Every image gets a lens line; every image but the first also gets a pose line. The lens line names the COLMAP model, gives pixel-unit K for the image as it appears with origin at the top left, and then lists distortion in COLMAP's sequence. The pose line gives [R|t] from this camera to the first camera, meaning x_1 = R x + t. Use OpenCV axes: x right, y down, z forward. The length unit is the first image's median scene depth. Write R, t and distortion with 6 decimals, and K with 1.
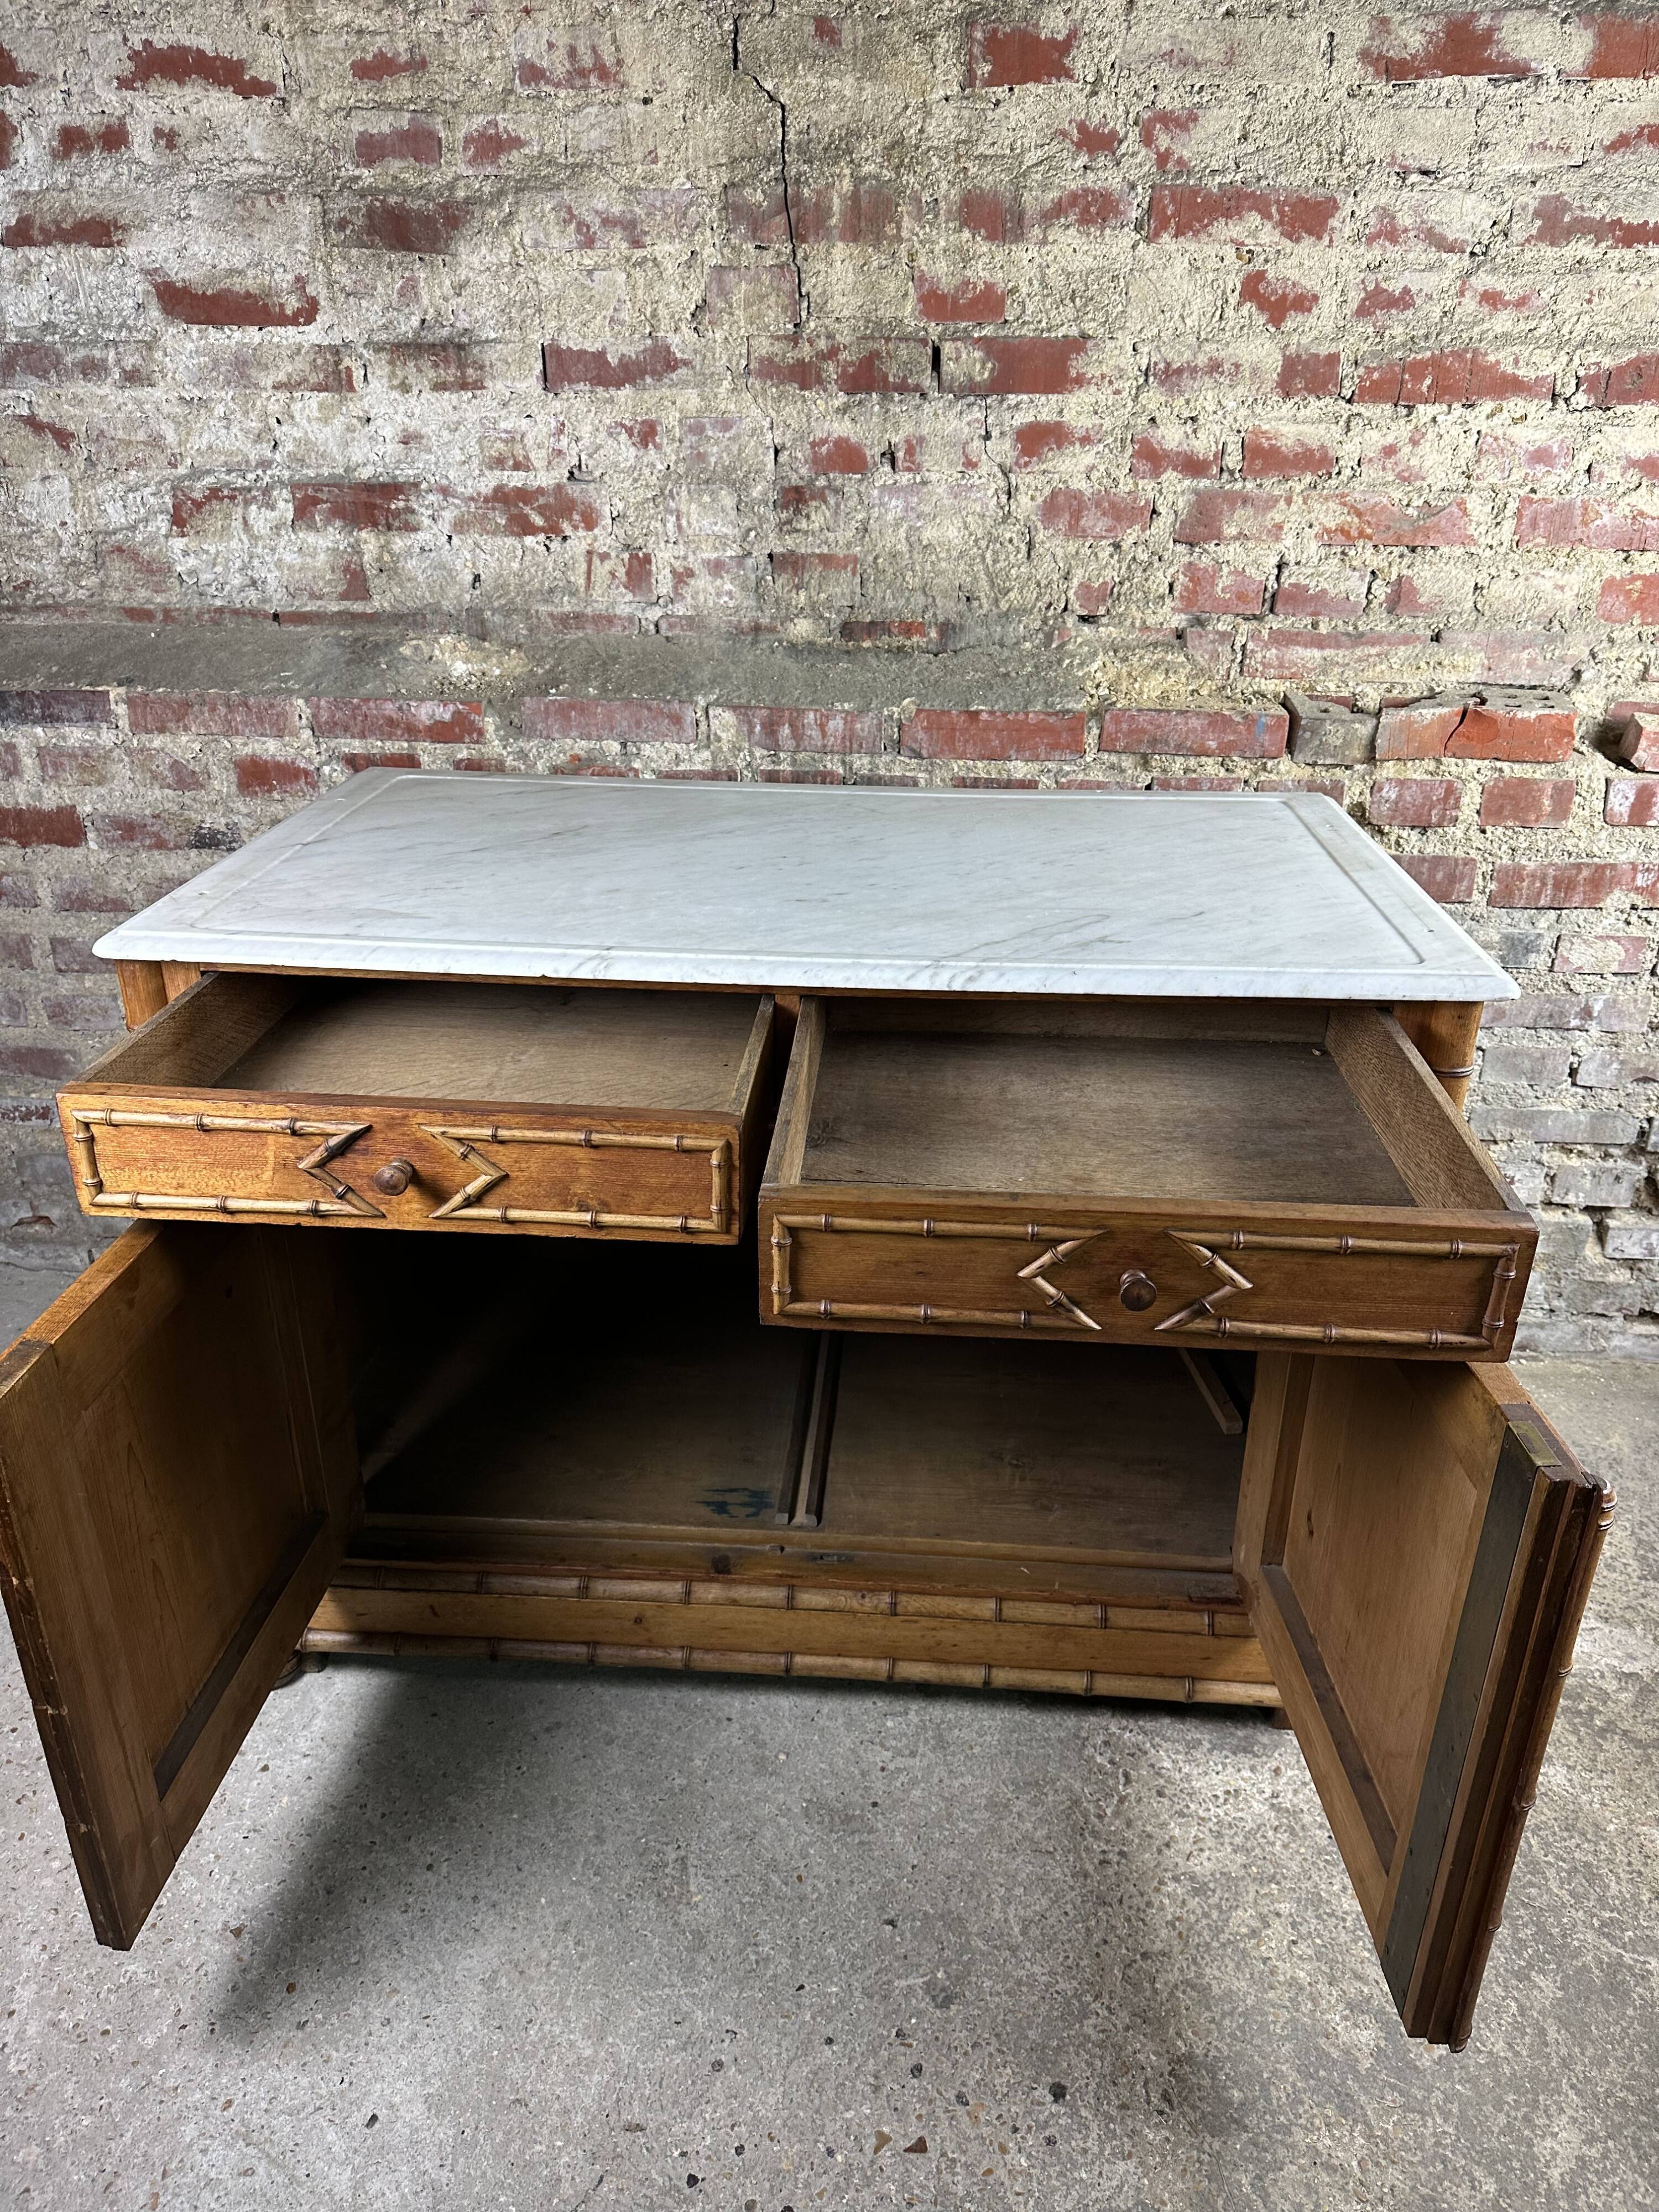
lens RADIAL K [[1547.8, 0, 836.5], [0, 1547.8, 1120.6], [0, 0, 1]] dist [0.152125, -0.271660]
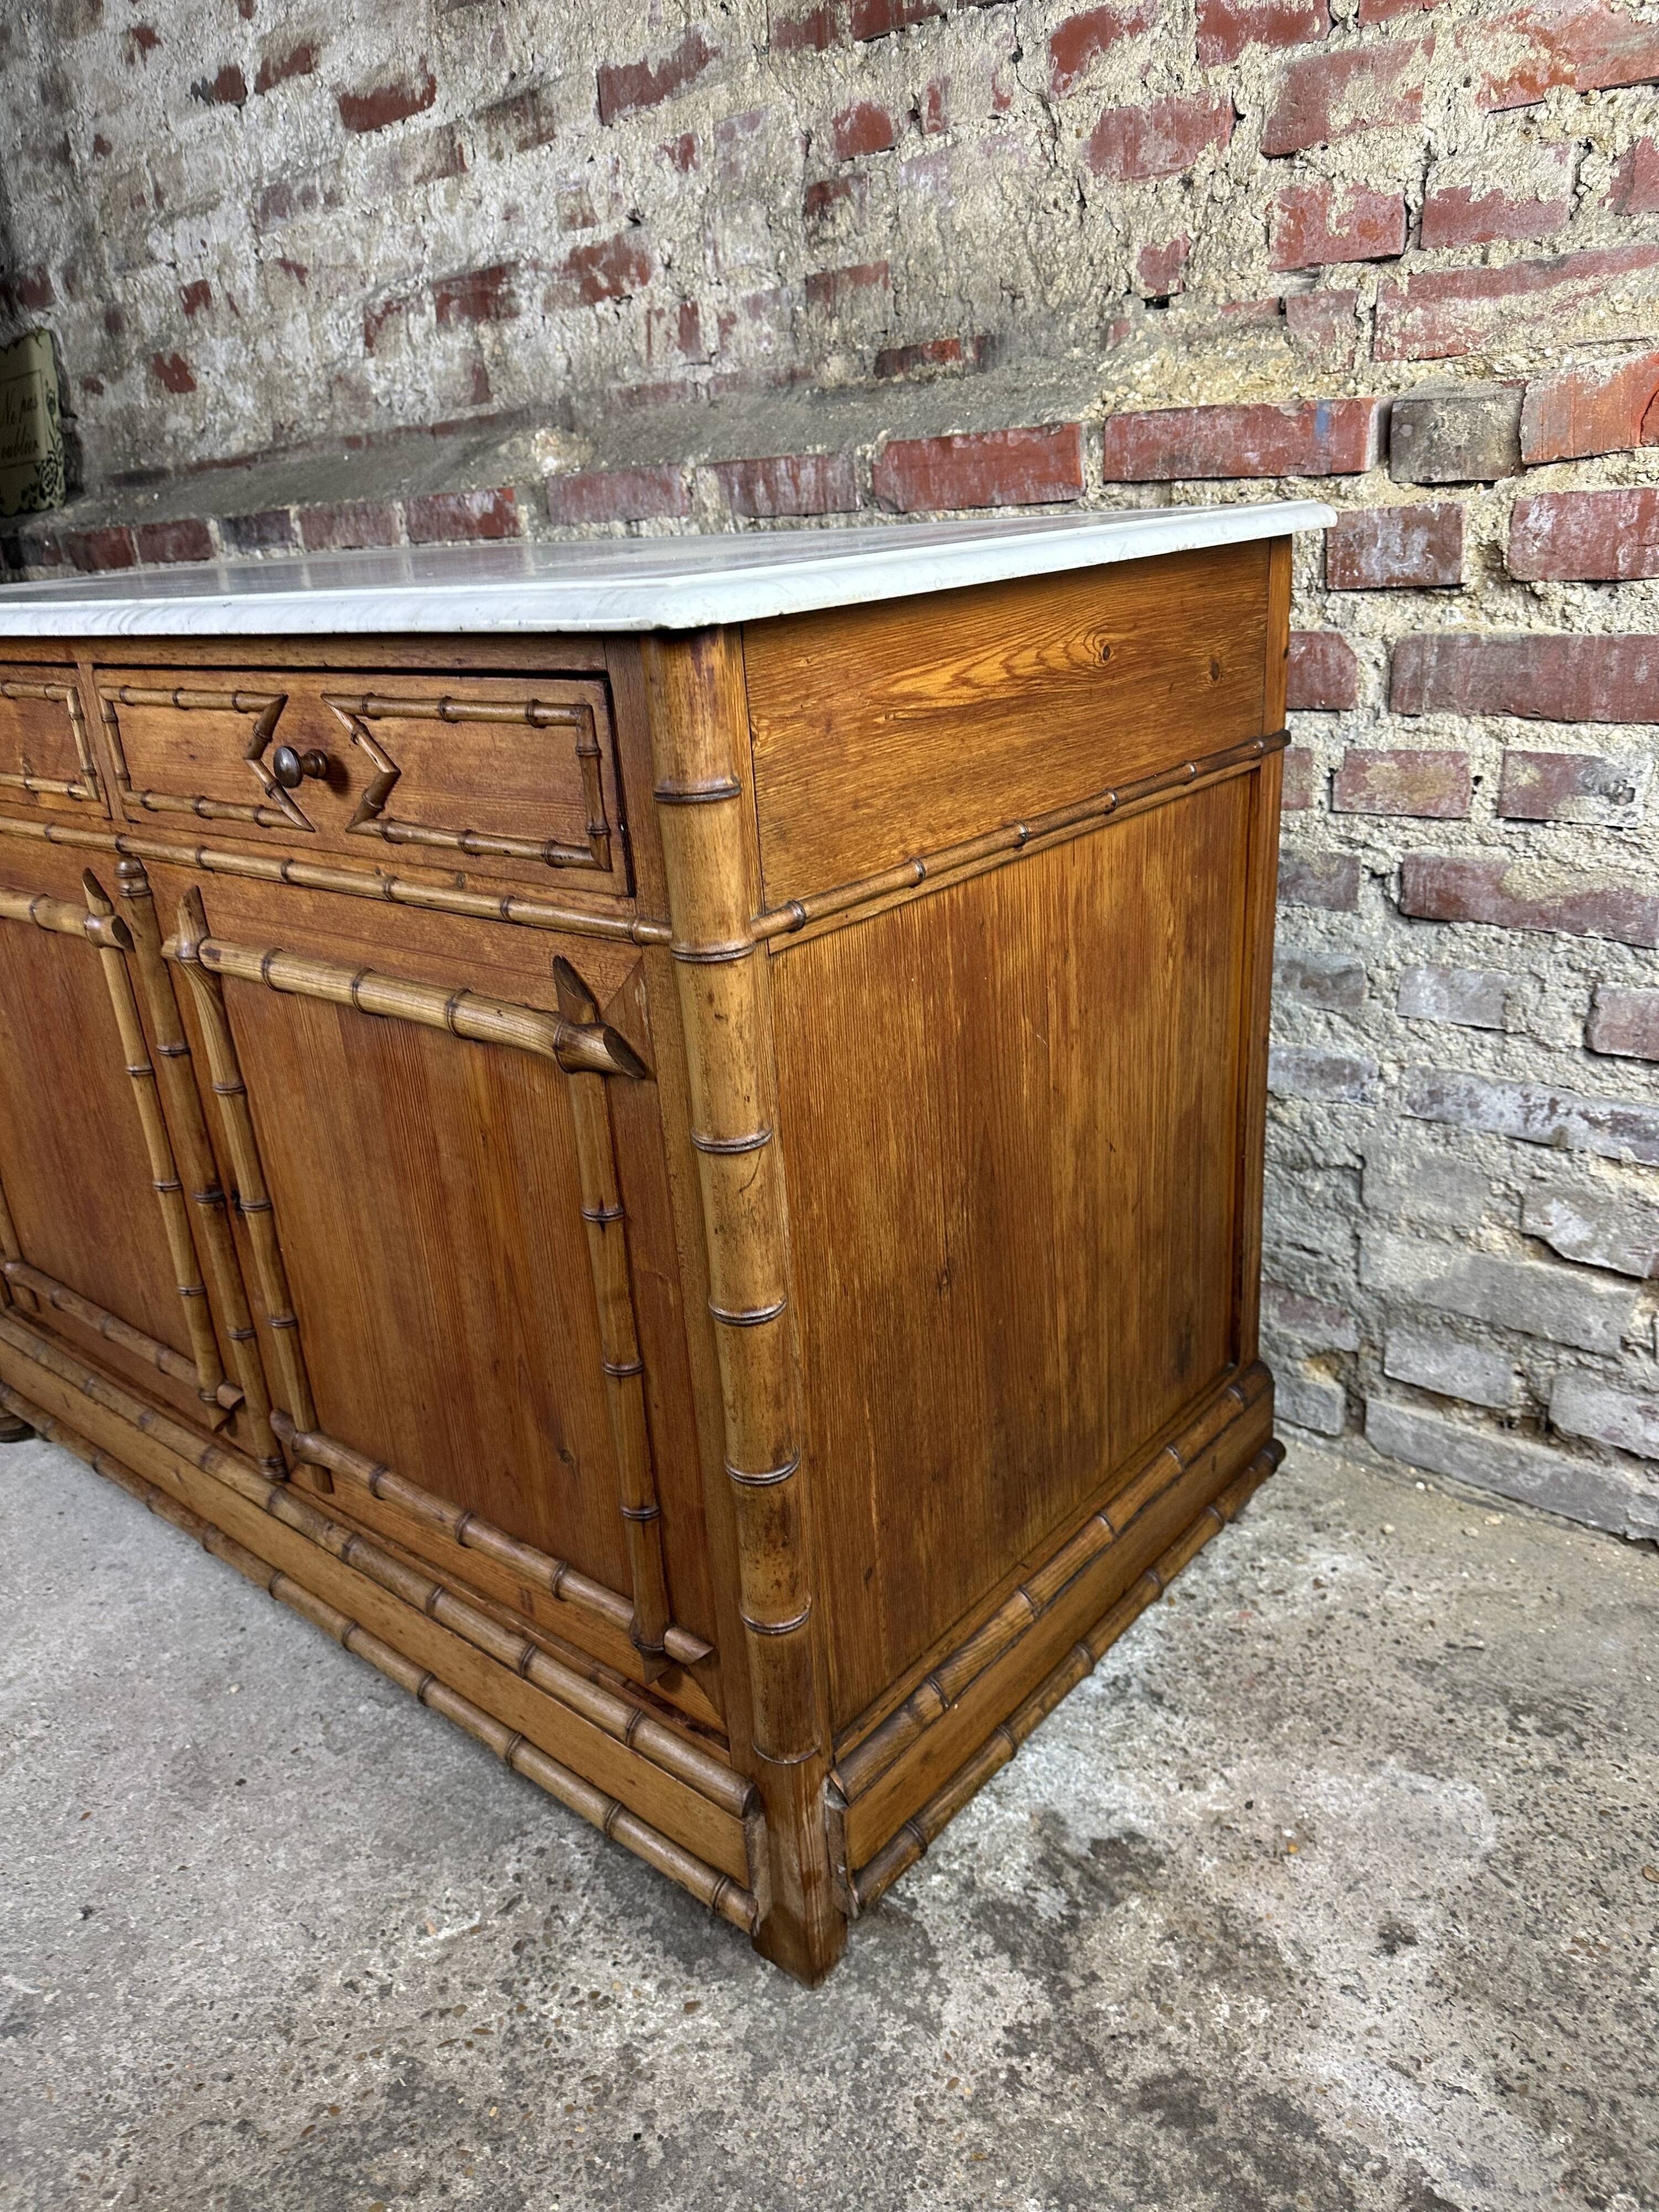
lens RADIAL K [[1574.8, 0, 809.0], [0, 1574.8, 1102.2], [0, 0, 1]] dist [0.029336, -0.024110]
pose [[0.796596, 0.155226, -0.584243, 0.498812], [-0.178246, 0.983815, 0.018355, 0.035137], [0.577636, 0.089518, 0.811371, 0.392368]]
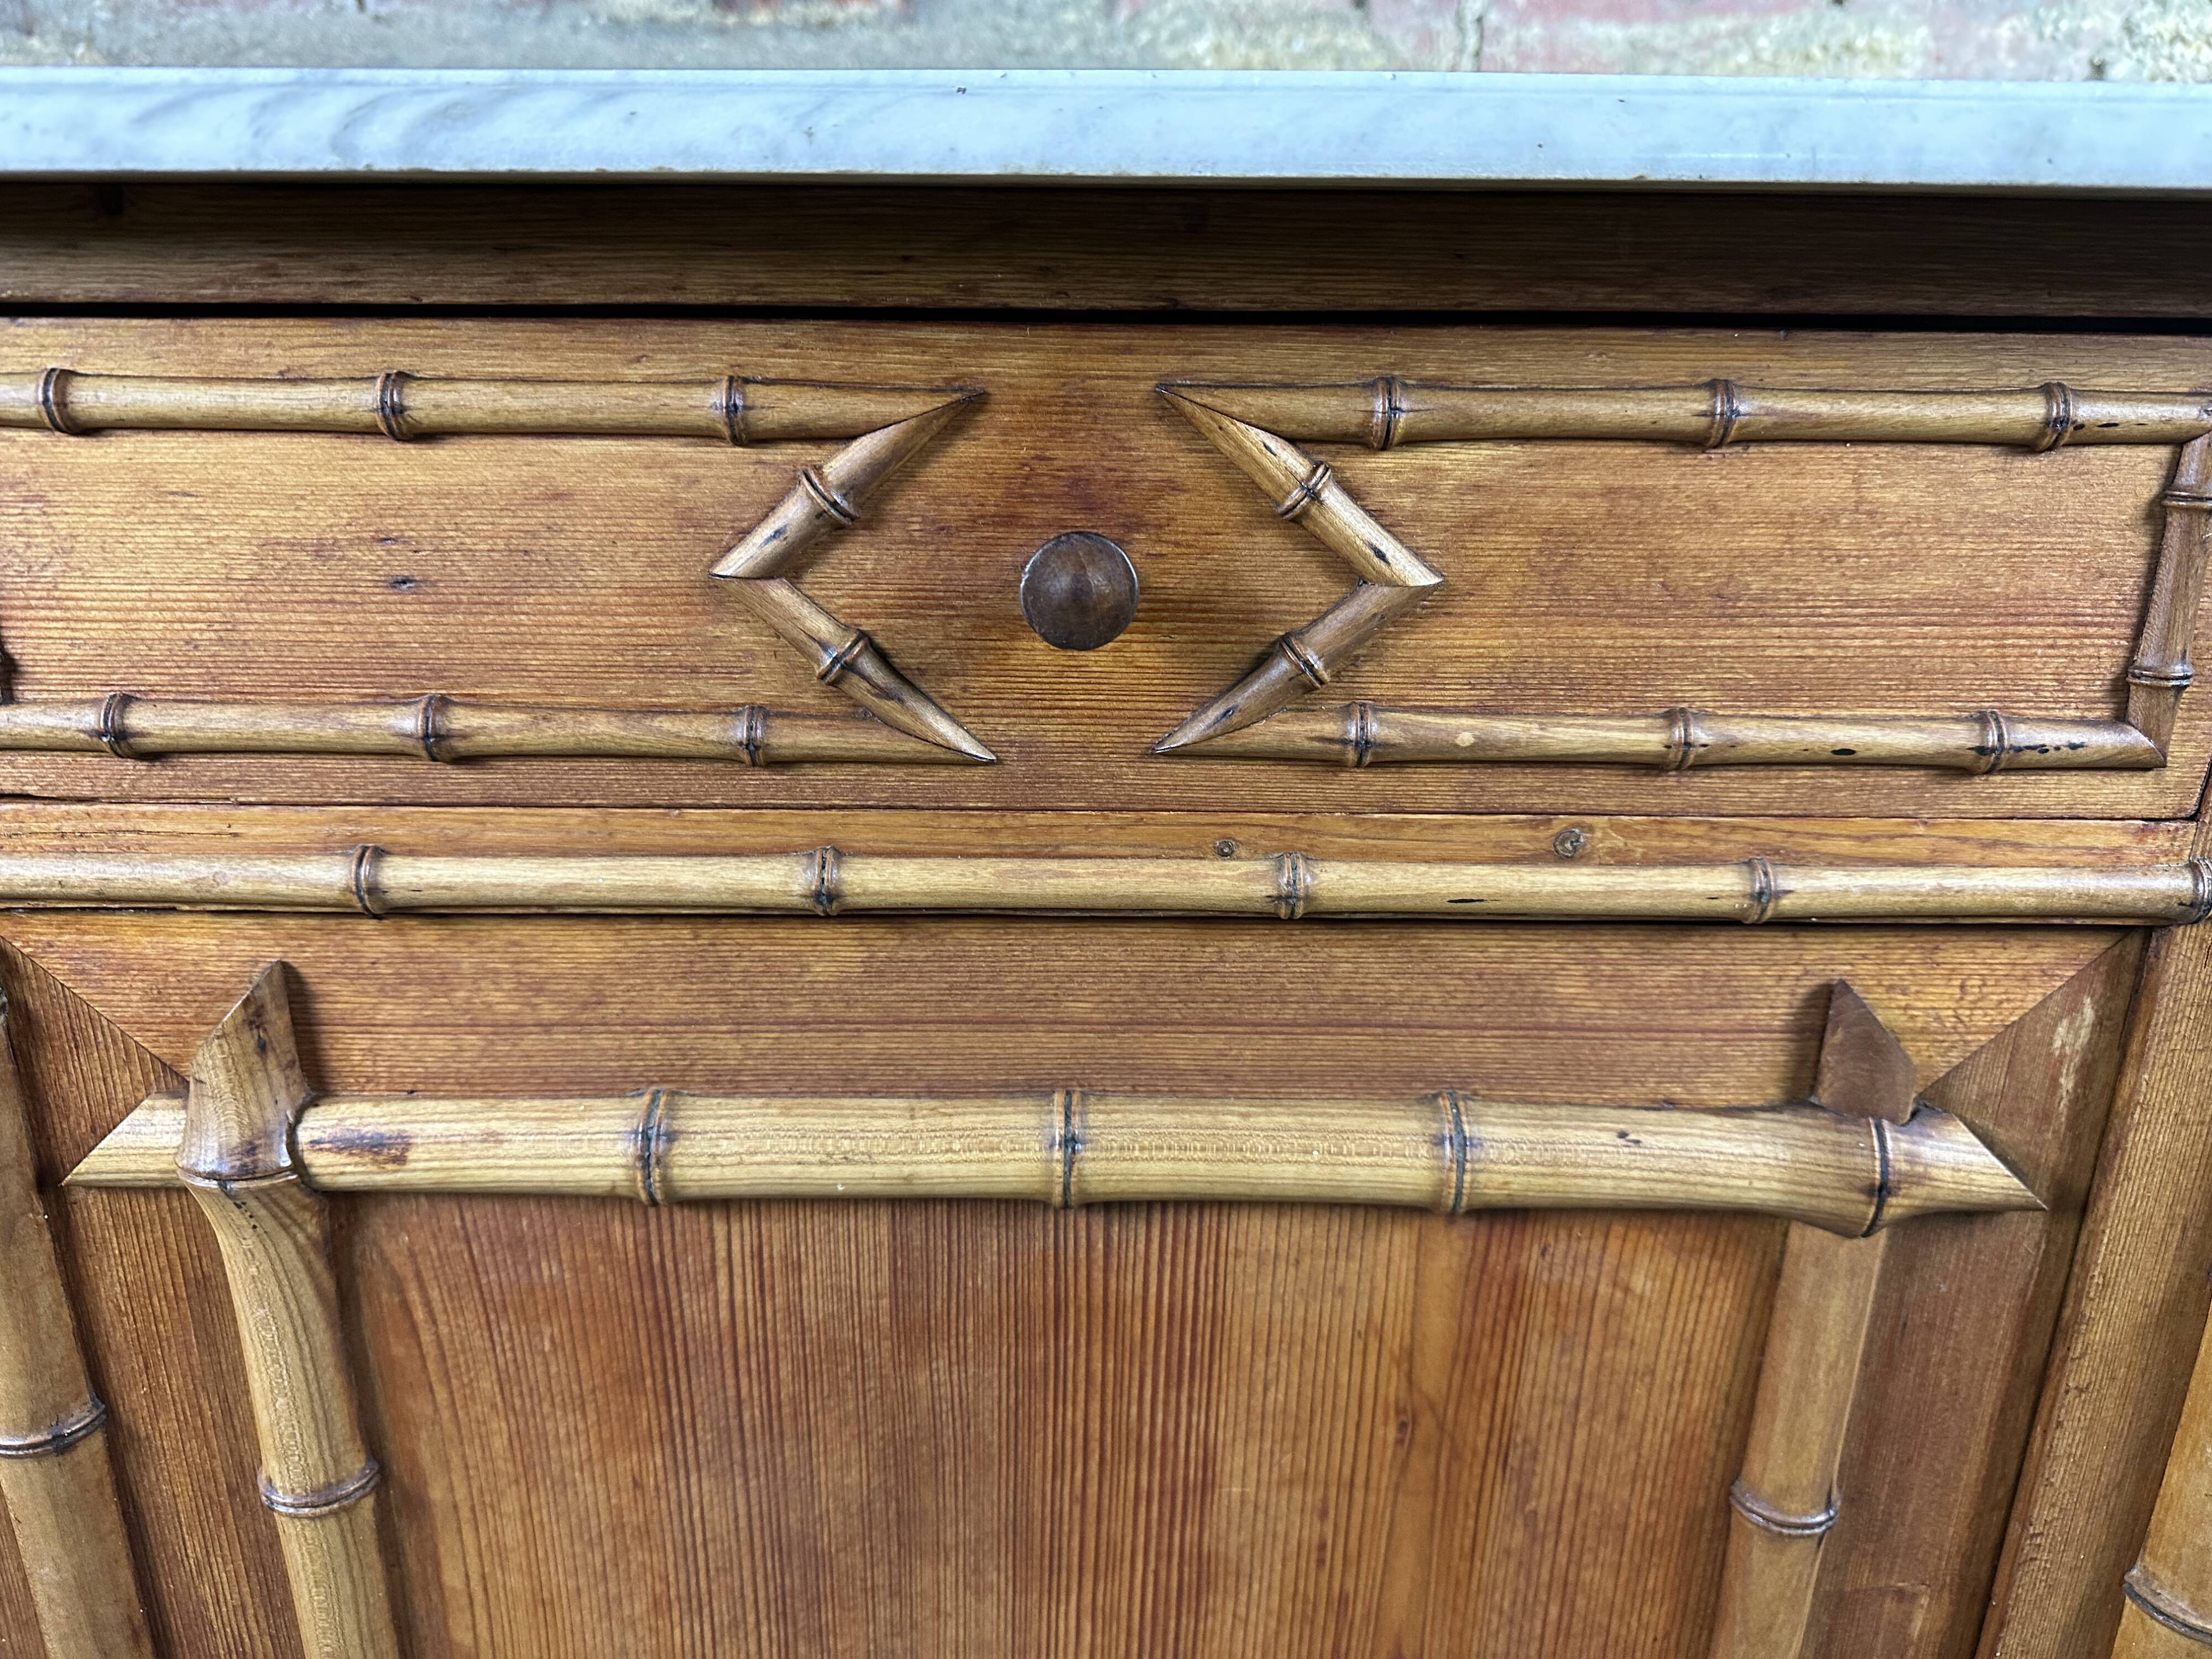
lens RADIAL K [[1646.0, 0, 1109.8], [0, 1646.0, 816.6], [0, 0, 1]] dist [0.041161, -0.098921]
pose [[0.998266, -0.017523, 0.056194, 0.101520], [0.023037, 0.994818, -0.099027, 0.014663], [-0.054167, 0.100150, 0.993497, 0.503524]]
